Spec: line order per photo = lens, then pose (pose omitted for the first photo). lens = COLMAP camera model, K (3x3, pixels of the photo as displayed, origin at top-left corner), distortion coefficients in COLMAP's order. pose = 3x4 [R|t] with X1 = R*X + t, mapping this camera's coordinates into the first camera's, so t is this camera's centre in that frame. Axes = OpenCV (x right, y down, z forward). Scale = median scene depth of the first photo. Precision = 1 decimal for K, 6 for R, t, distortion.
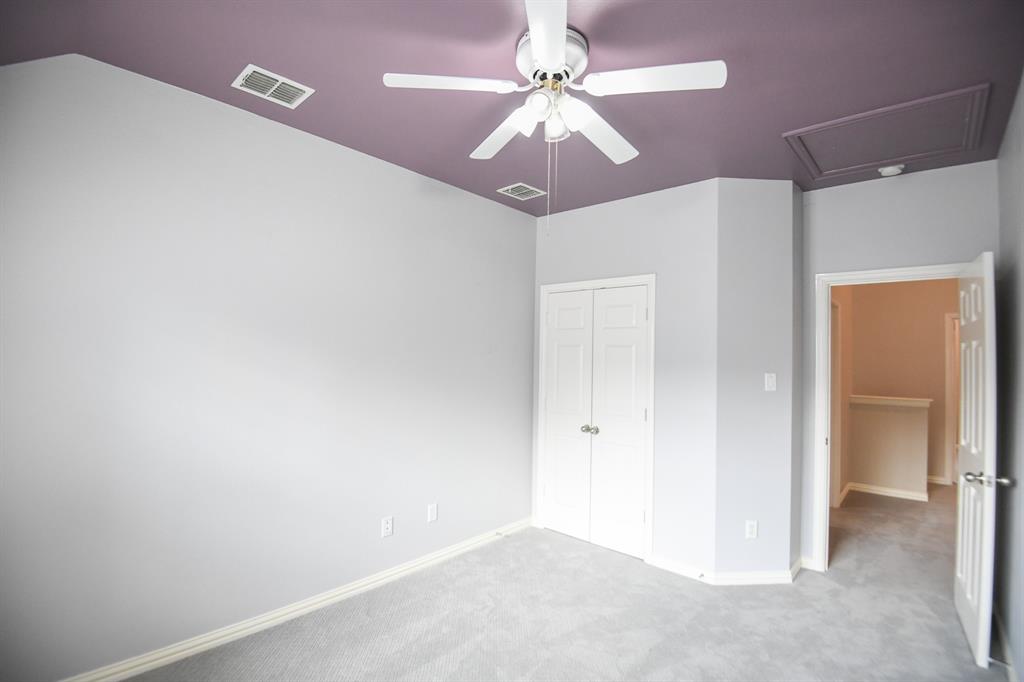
lens RADIAL K [[471.1, 0, 508.7], [0, 471.1, 341.3], [0, 0, 1]] dist [-0.015722, -0.016927]
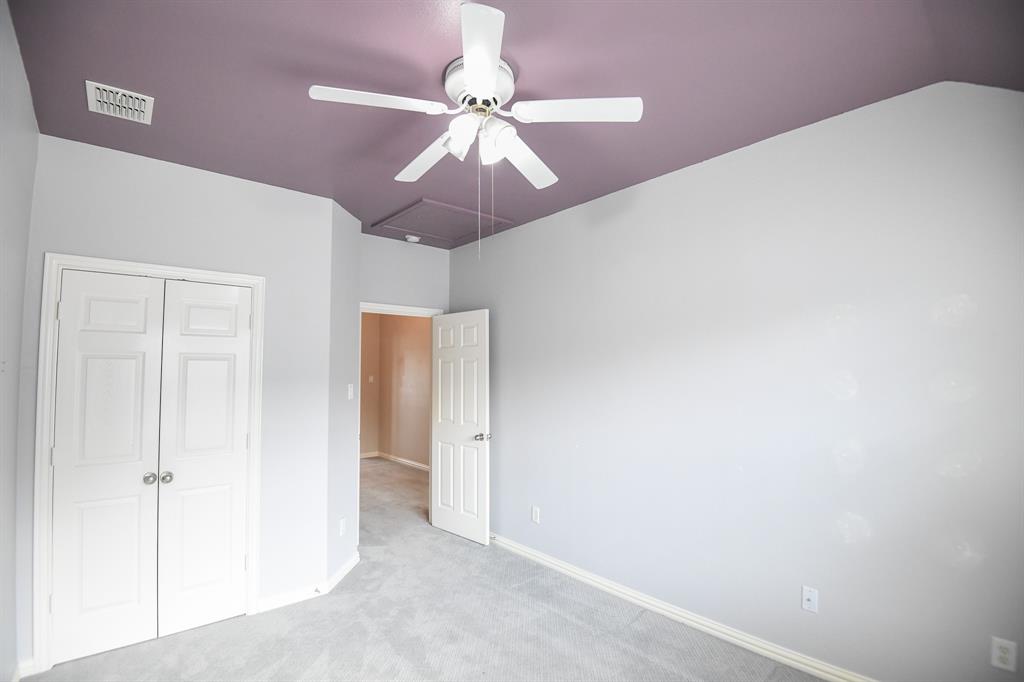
lens RADIAL K [[471.1, 0, 508.7], [0, 471.1, 341.3], [0, 0, 1]] dist [-0.015722, -0.016927]
pose [[0.127459, 0.041299, 0.990984, -0.573993], [-0.022274, 0.999000, -0.038768, 0.000026], [-0.991594, -0.017132, 0.128251, 0.504371]]
